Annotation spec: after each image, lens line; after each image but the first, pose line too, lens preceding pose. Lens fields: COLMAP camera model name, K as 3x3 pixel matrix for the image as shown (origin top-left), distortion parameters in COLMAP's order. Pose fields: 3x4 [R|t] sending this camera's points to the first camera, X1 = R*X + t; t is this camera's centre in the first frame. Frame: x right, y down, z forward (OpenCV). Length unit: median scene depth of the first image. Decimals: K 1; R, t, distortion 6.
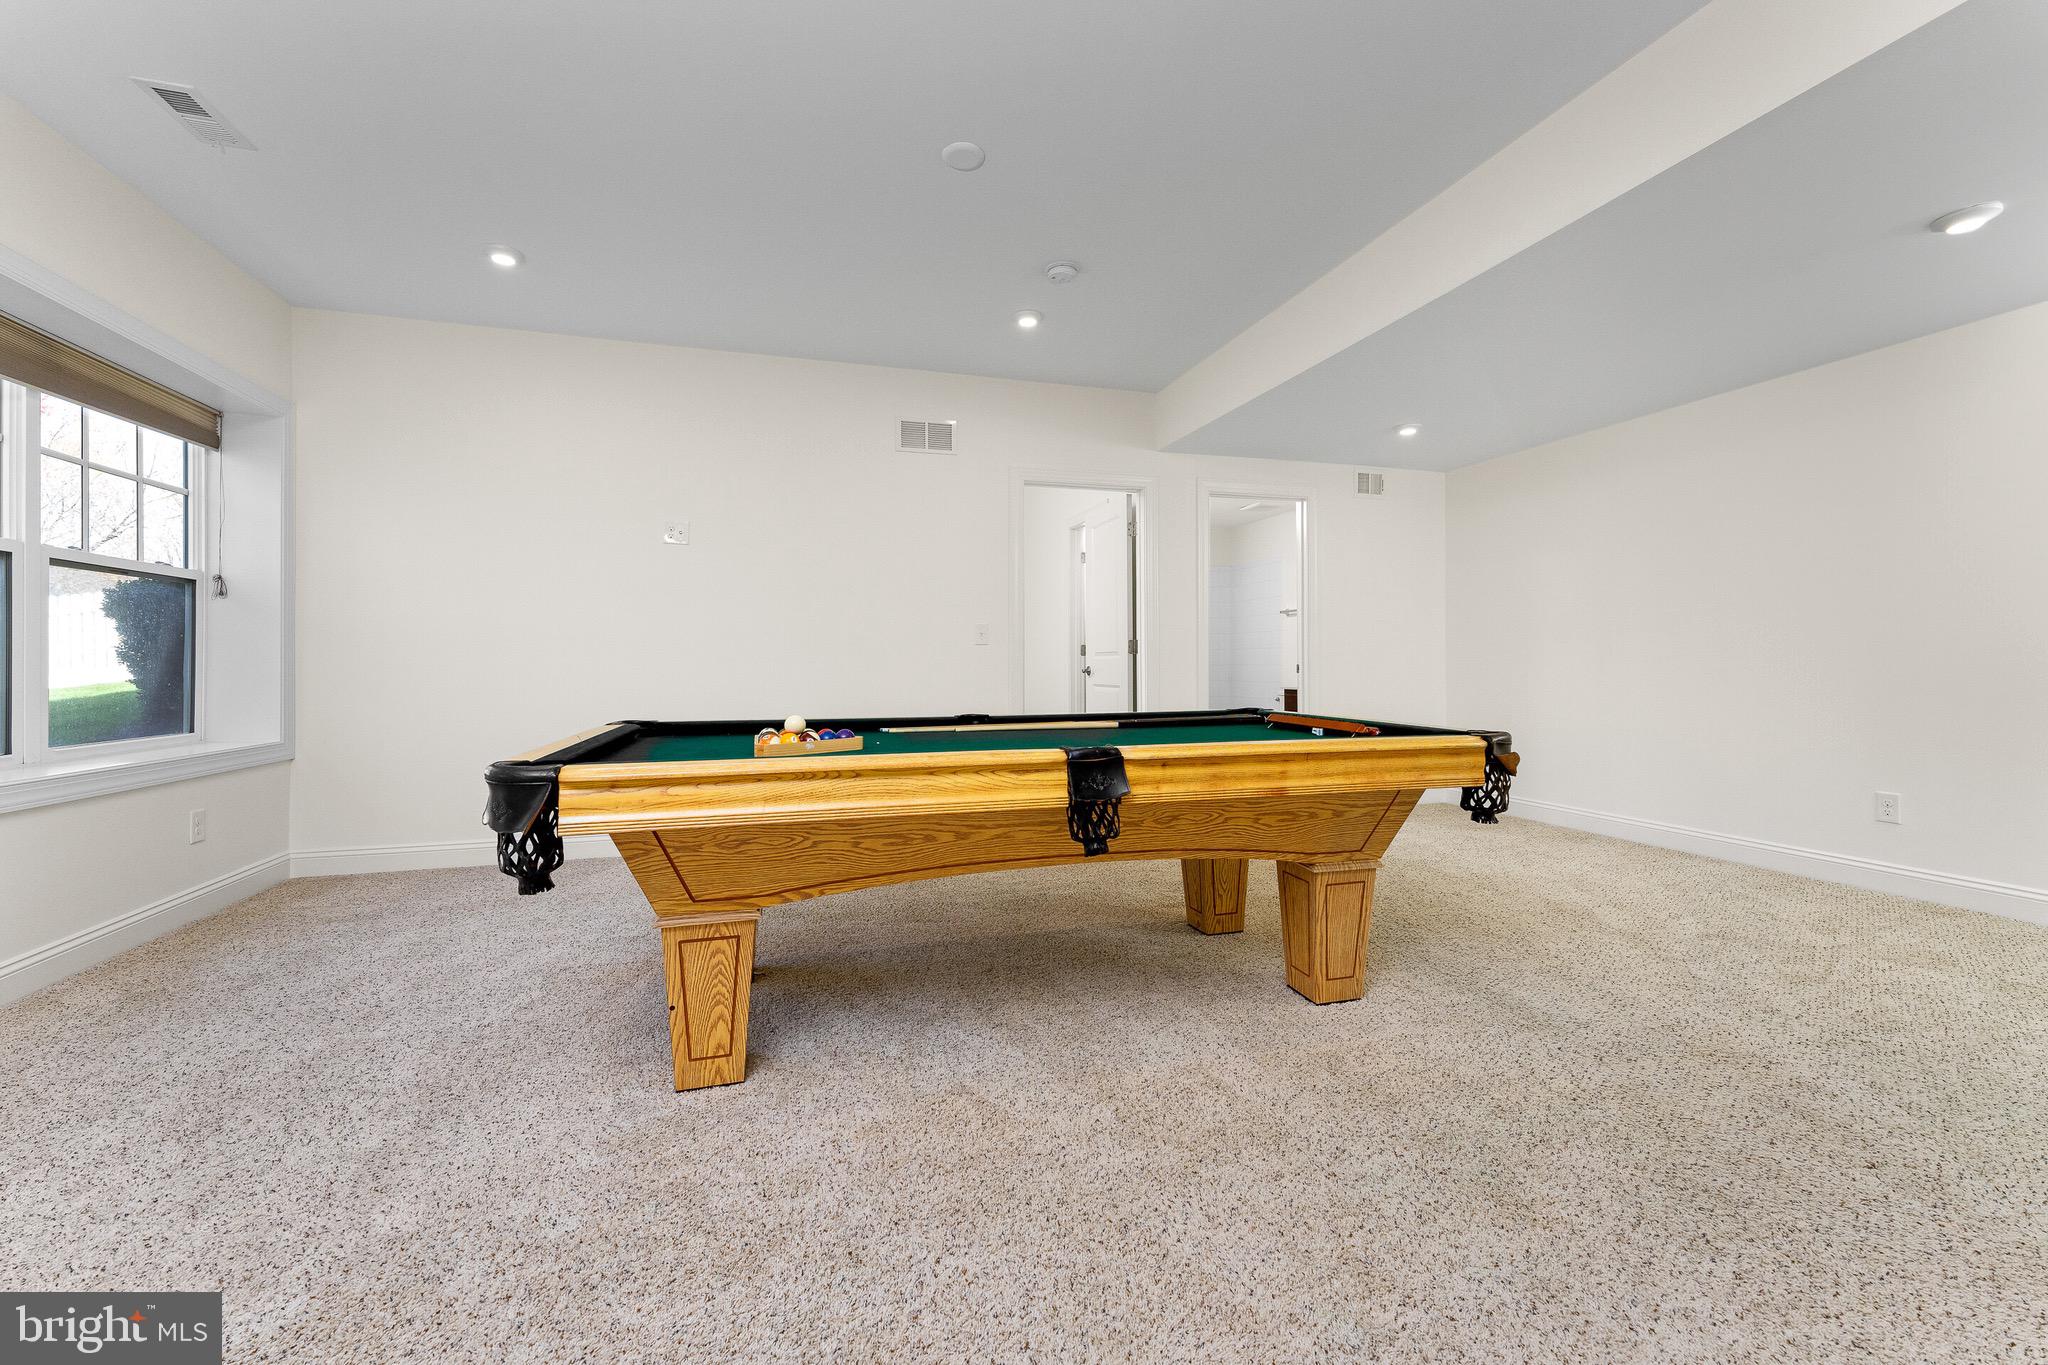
lens RADIAL K [[832.9, 0, 1024.2], [0, 832.9, 655.2], [0, 0, 1]] dist [-0.000251, 0.000301]
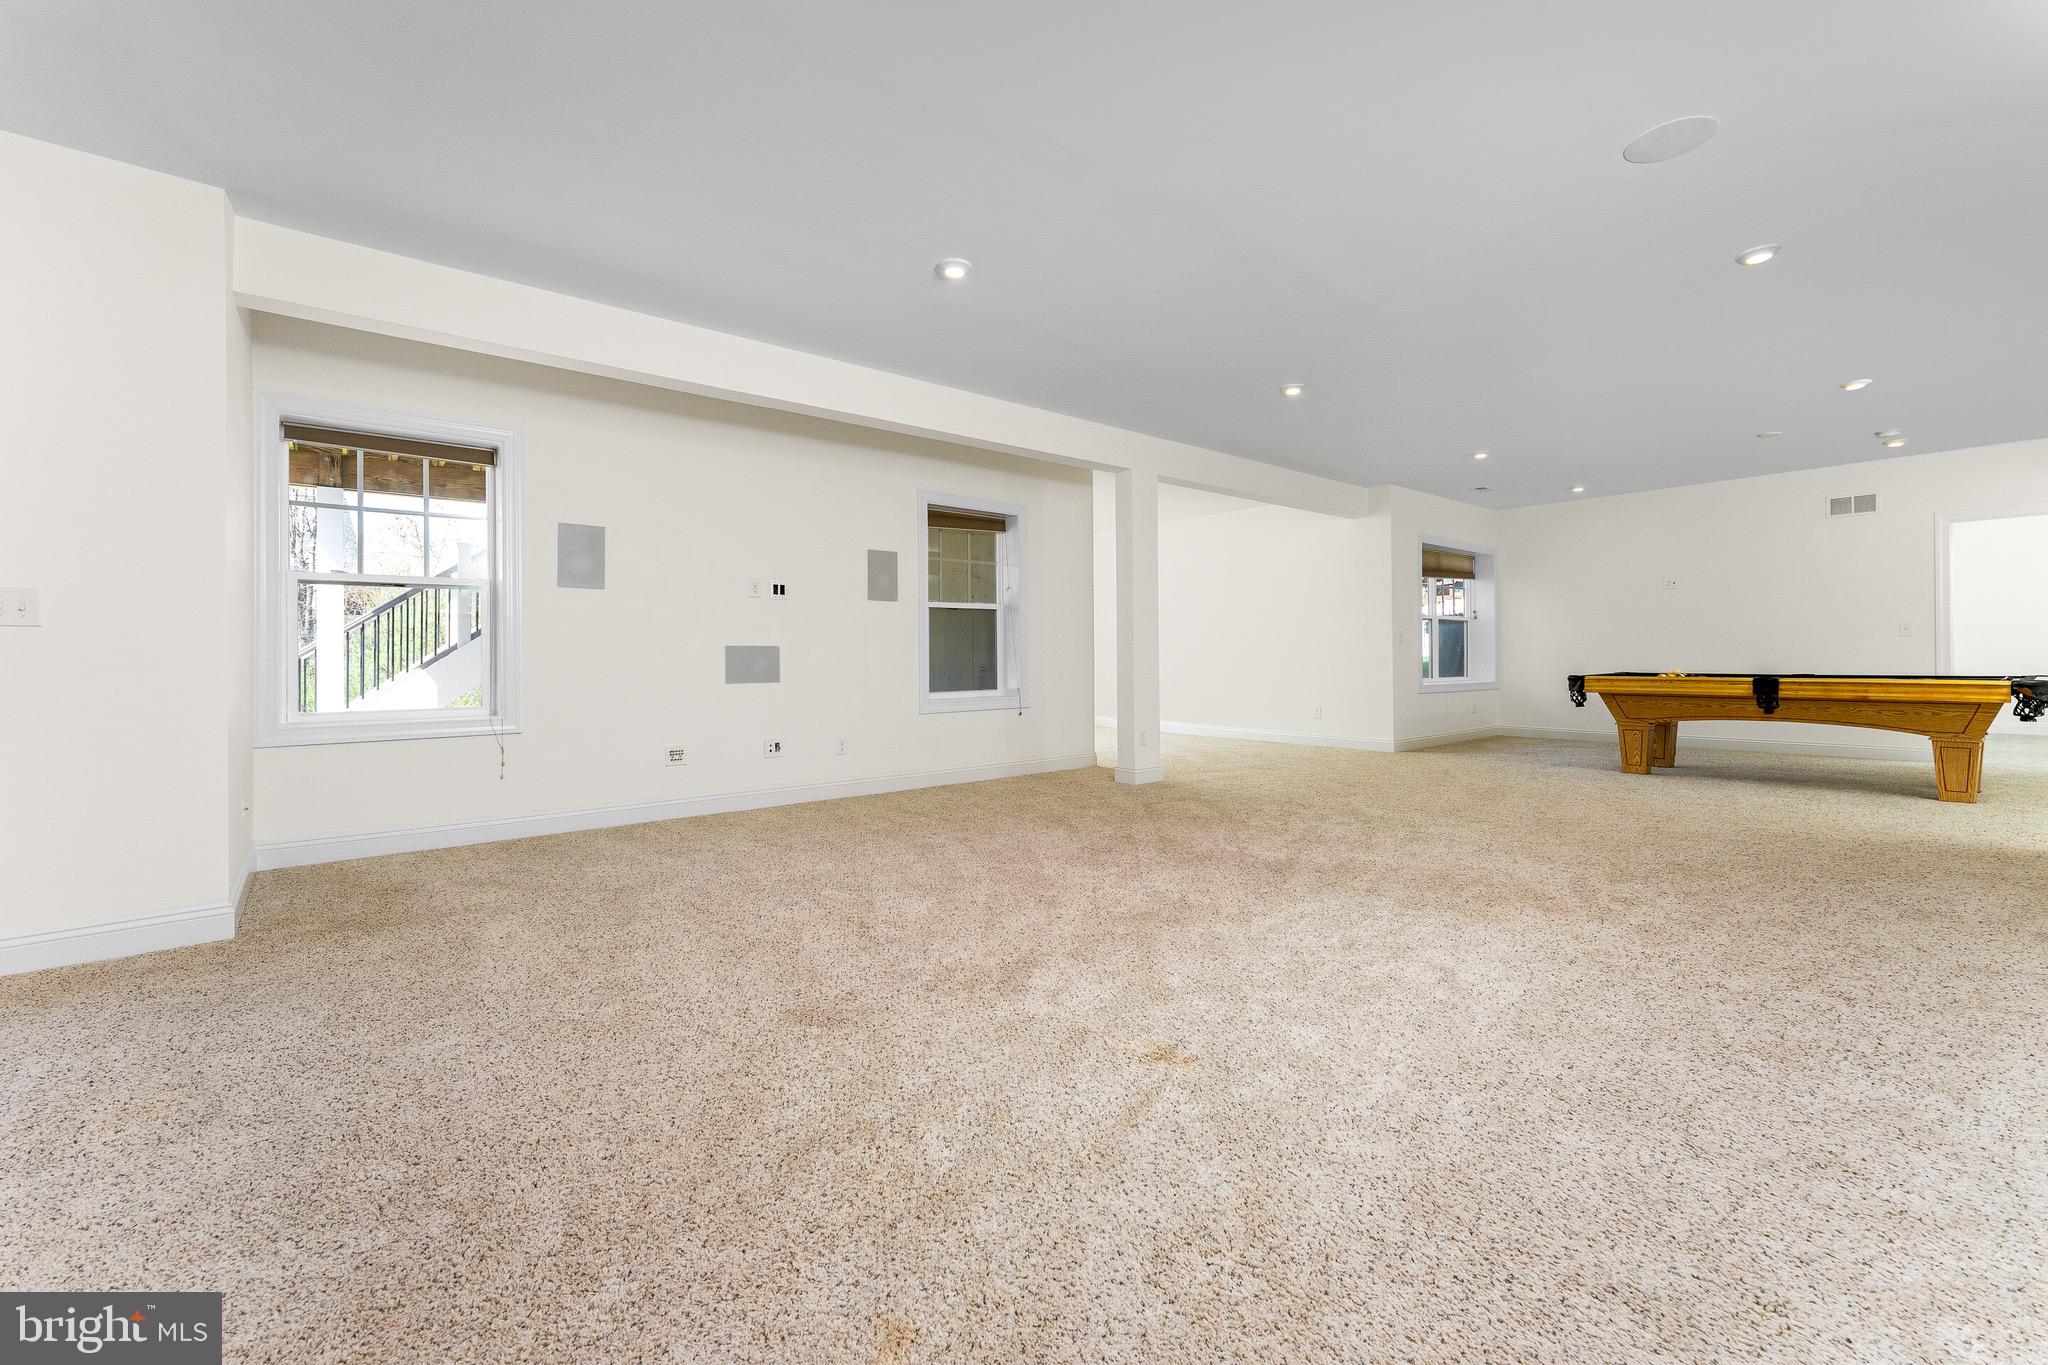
lens RADIAL K [[832.9, 0, 1024.2], [0, 832.9, 655.2], [0, 0, 1]] dist [-0.000251, 0.000301]
pose [[0.398289, -0.000870, -0.917260, 1.697983], [0.009660, 0.999948, 0.003246, -0.008173], [0.917209, -0.010154, 0.398276, -2.556736]]
